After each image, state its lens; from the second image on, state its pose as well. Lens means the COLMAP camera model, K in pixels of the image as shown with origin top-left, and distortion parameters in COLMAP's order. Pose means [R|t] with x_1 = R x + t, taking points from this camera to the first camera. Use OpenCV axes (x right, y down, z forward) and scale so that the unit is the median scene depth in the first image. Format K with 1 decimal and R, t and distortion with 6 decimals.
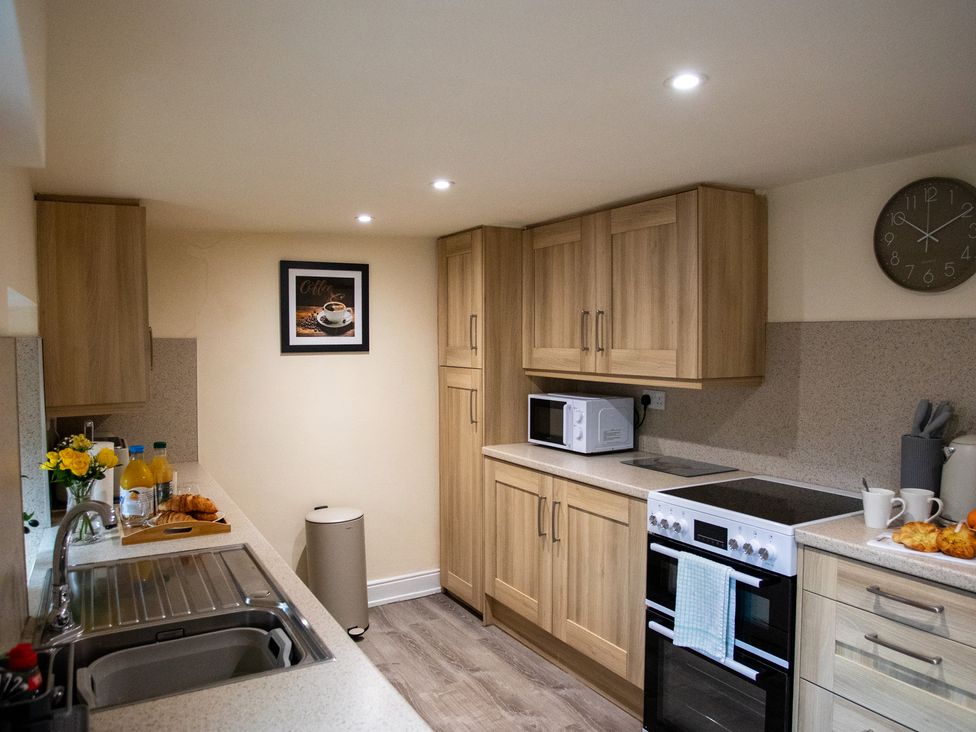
lens RADIAL K [[709.1, 0, 488.0], [0, 709.1, 366.0], [0, 0, 1]] dist [-0.056573, 0.006106]
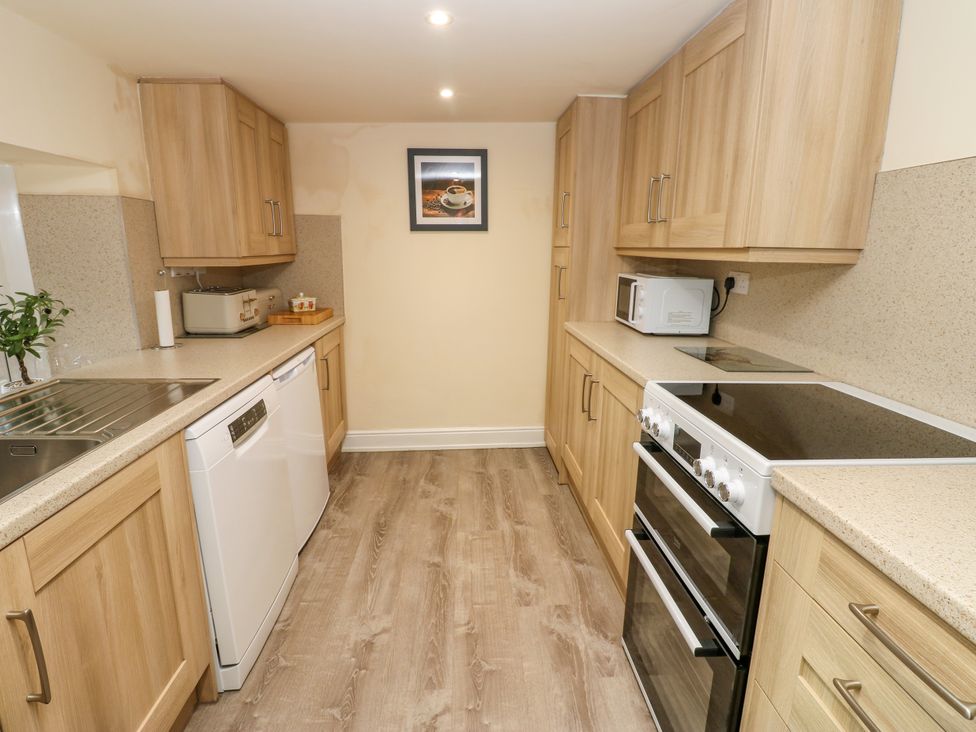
lens RADIAL K [[505.6, 0, 497.9], [0, 505.6, 353.6], [0, 0, 1]] dist [0.000237, -0.011436]
pose [[0.899488, 0.105378, -0.424048, 0.244822], [-0.034256, 0.984503, 0.171991, 0.037382], [0.435600, -0.140178, 0.889158, 0.305859]]
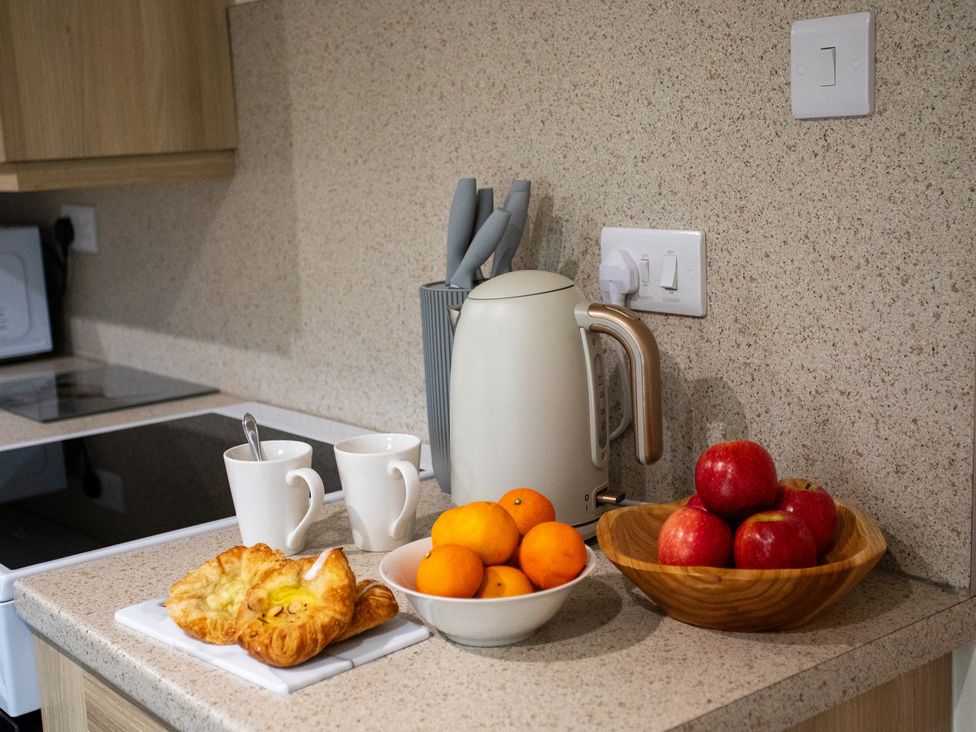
lens RADIAL K [[1337.7, 0, 488.0], [0, 1337.7, 366.0], [0, 0, 1]] dist [0.011750, 0.115108]
pose [[0.988371, -0.076707, 0.131295, 0.362892], [0.057885, 0.988229, 0.141610, 0.030805], [-0.140612, -0.132363, 0.981177, 0.208358]]
